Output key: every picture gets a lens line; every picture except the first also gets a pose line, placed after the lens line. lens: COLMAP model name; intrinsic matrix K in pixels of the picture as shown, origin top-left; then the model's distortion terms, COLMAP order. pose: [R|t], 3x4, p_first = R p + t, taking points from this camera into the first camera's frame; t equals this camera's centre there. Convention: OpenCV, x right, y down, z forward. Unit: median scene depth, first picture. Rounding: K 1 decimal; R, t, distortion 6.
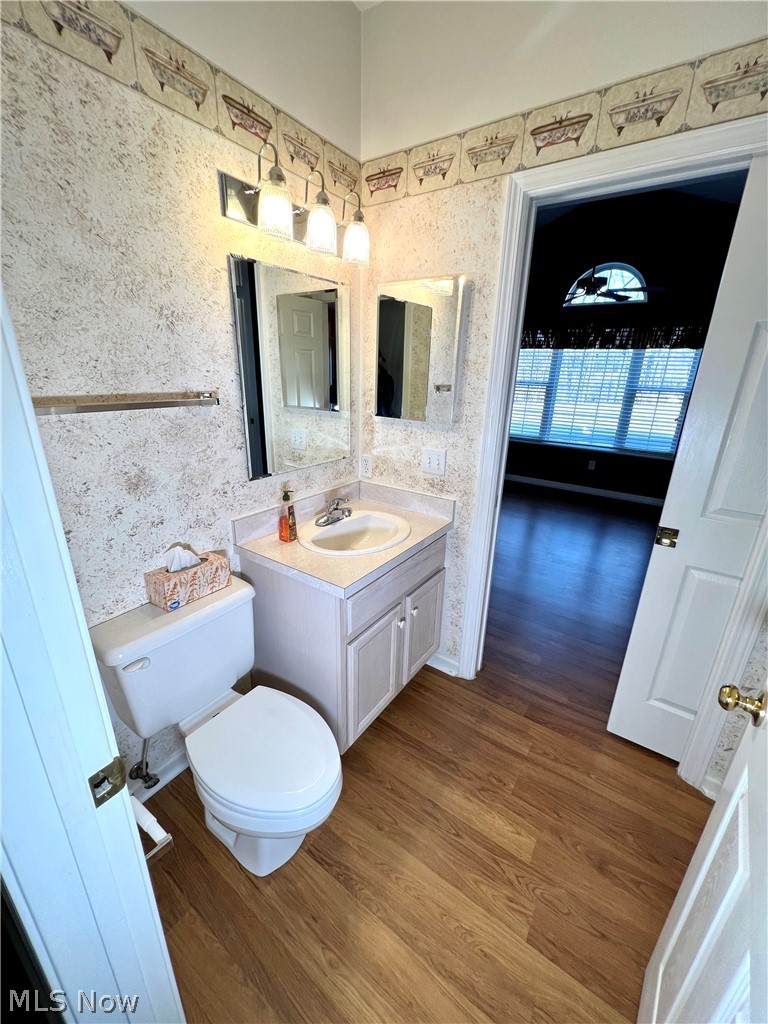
lens RADIAL K [[409.0, 0, 391.5], [0, 409.0, 512.5], [0, 0, 1]] dist [-0.002804, 0.000573]
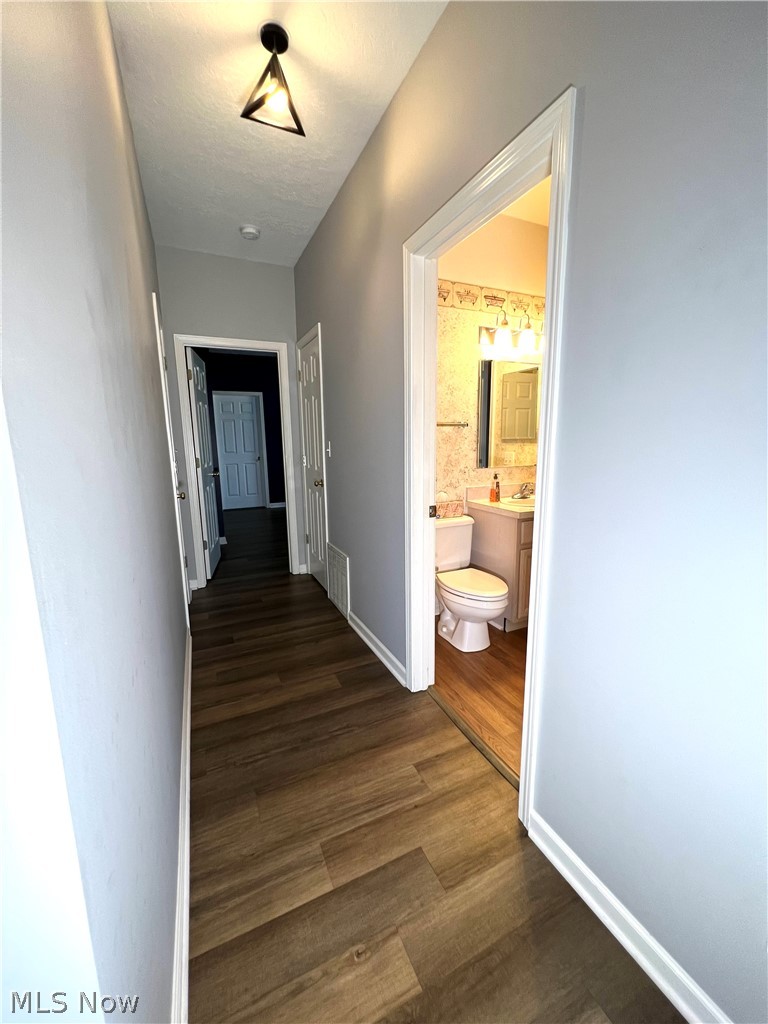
lens RADIAL K [[409.0, 0, 383.5], [0, 409.0, 512.3], [0, 0, 1]] dist [-0.002804, 0.000573]
pose [[0.852499, 0.048459, -0.520477, 0.302398], [-0.132514, 0.983203, -0.125505, 0.454759], [0.505653, 0.175963, 0.844602, -0.851872]]
